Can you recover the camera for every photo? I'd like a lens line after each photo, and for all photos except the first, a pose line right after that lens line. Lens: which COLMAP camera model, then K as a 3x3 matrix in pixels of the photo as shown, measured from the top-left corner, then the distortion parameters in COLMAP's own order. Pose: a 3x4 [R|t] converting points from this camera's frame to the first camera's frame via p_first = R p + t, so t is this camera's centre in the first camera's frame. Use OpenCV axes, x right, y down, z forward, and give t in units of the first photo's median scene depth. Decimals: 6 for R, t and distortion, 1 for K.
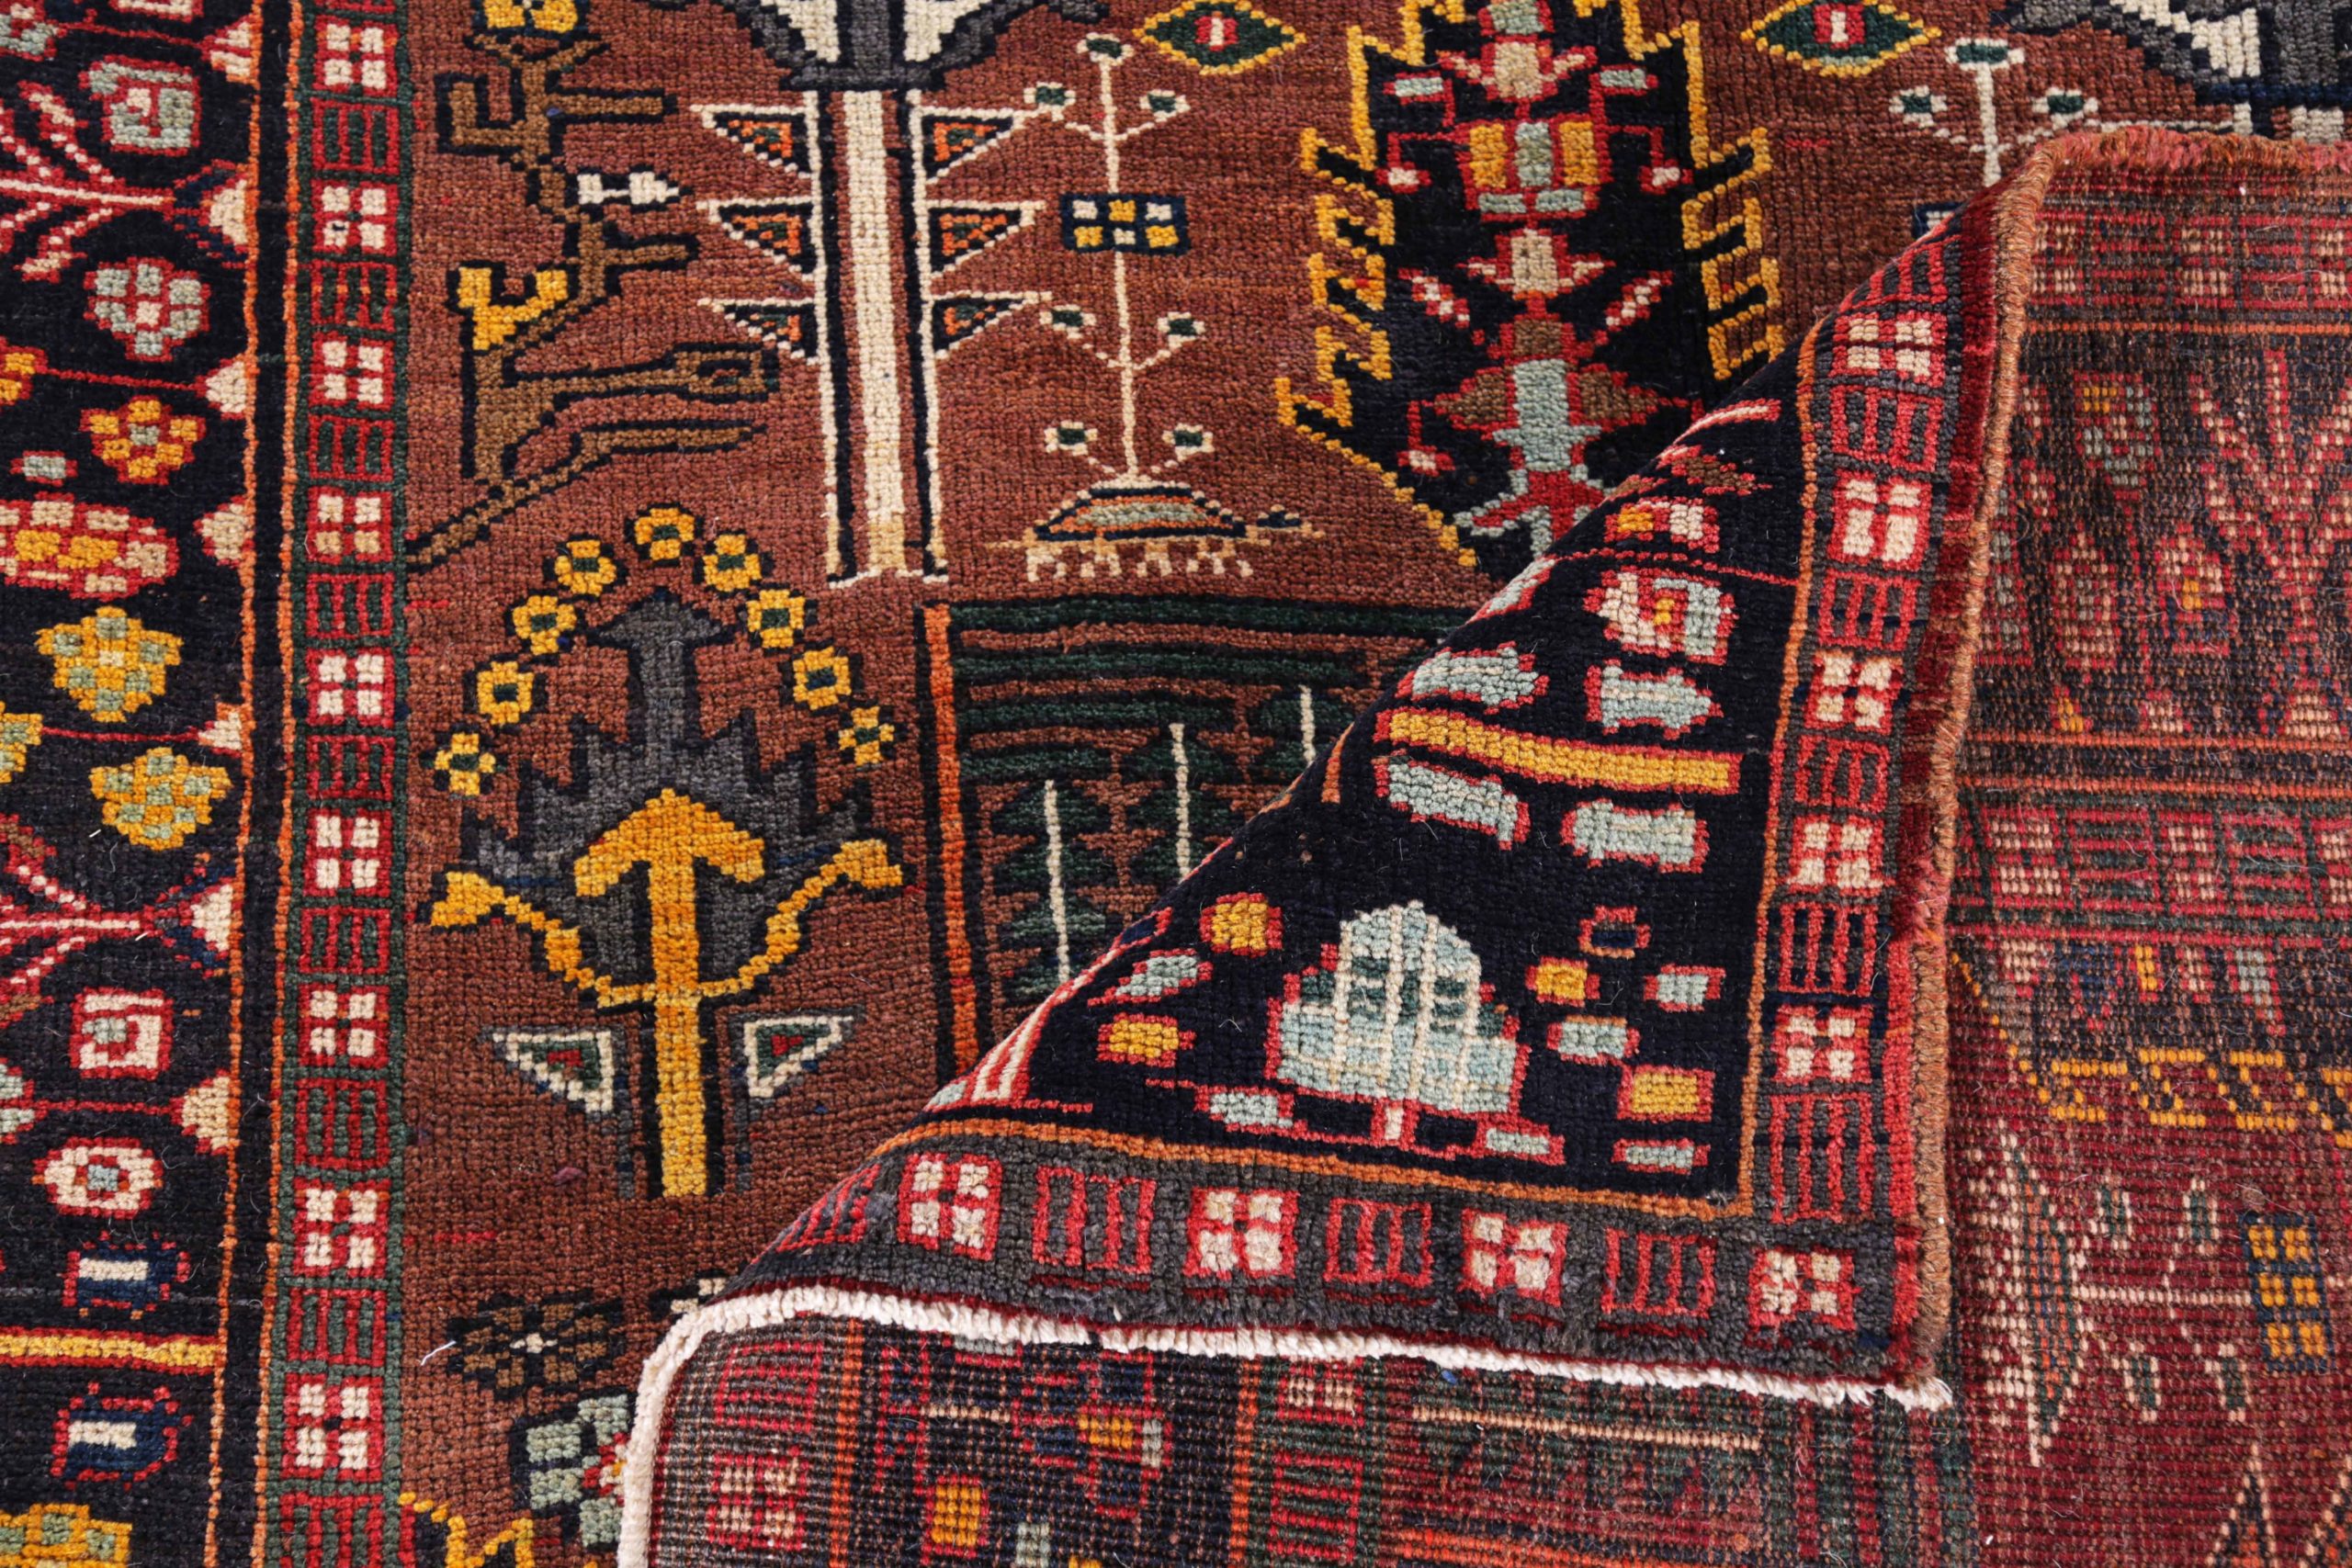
lens RADIAL K [[3977.7, 0, 1176.0], [0, 3977.7, 784.0], [0, 0, 1]] dist [0.271088, 0.106281]
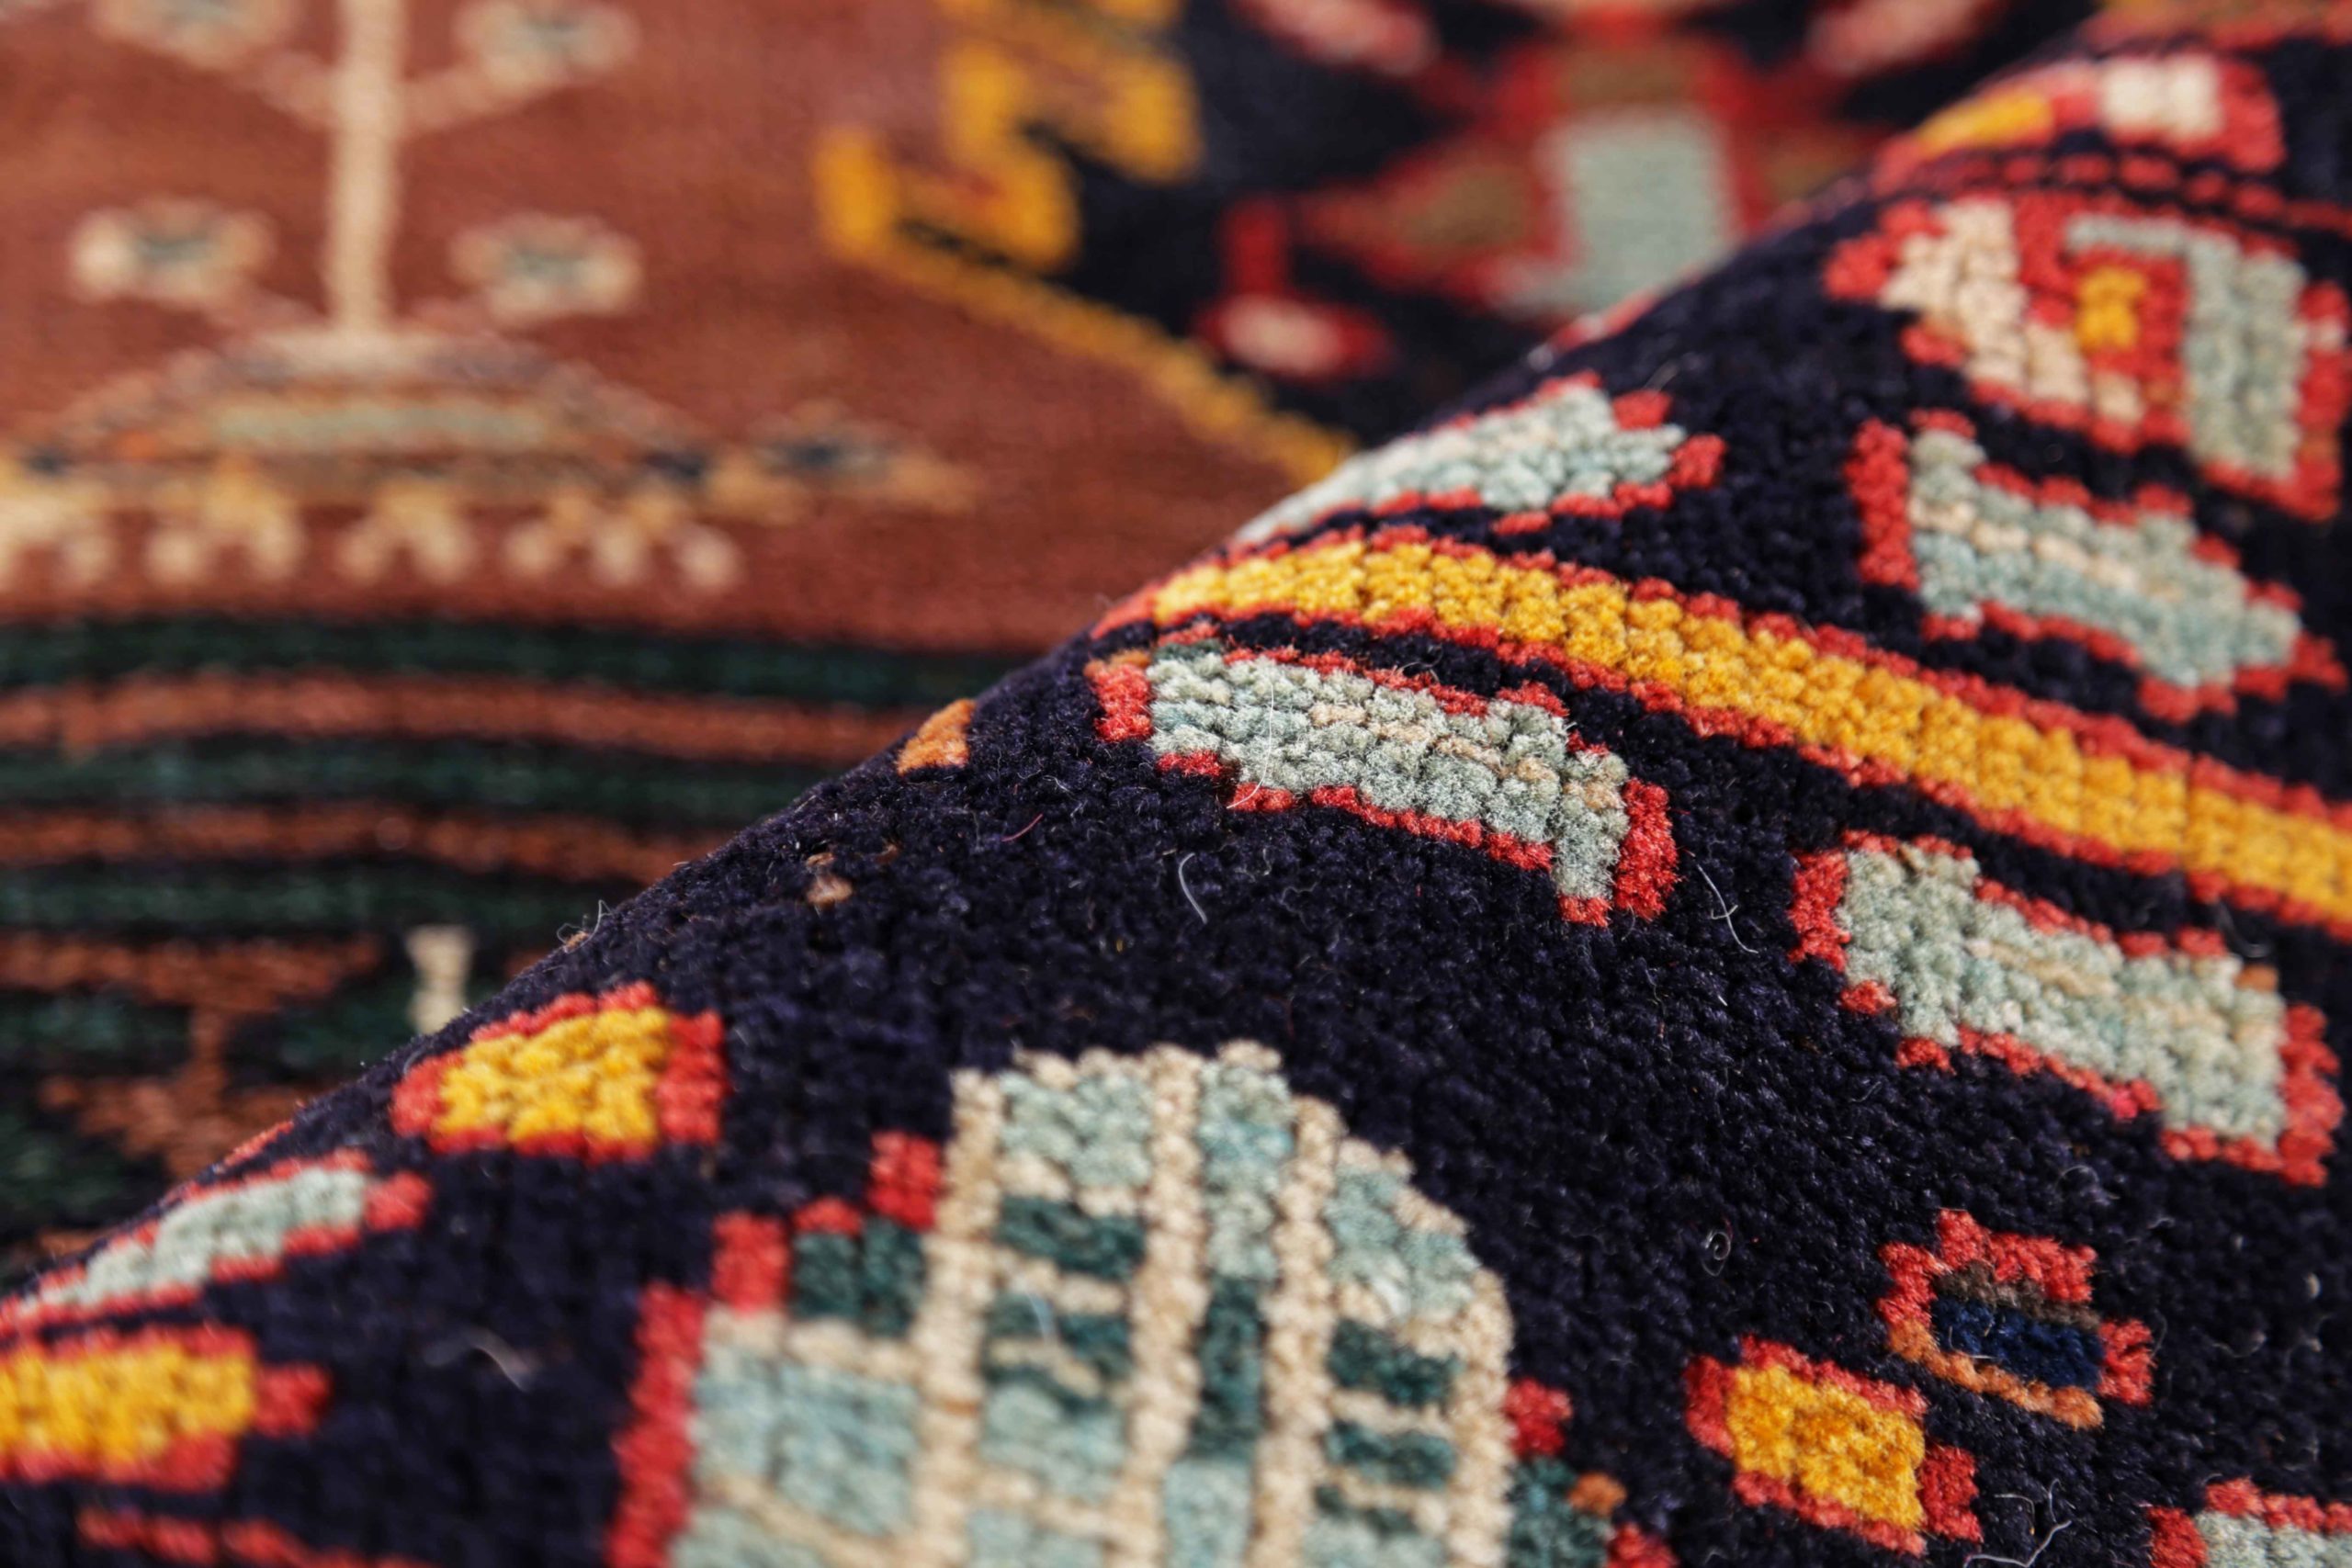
lens RADIAL K [[6190.4, 0, 1176.0], [0, 6190.4, 784.0], [0, 0, 1]] dist [0.410579, -0.384850]
pose [[0.999652, 0.010740, 0.024111, 0.041928], [0.002931, 0.862654, -0.505786, 0.201546], [-0.026232, 0.505680, 0.862322, 0.594614]]
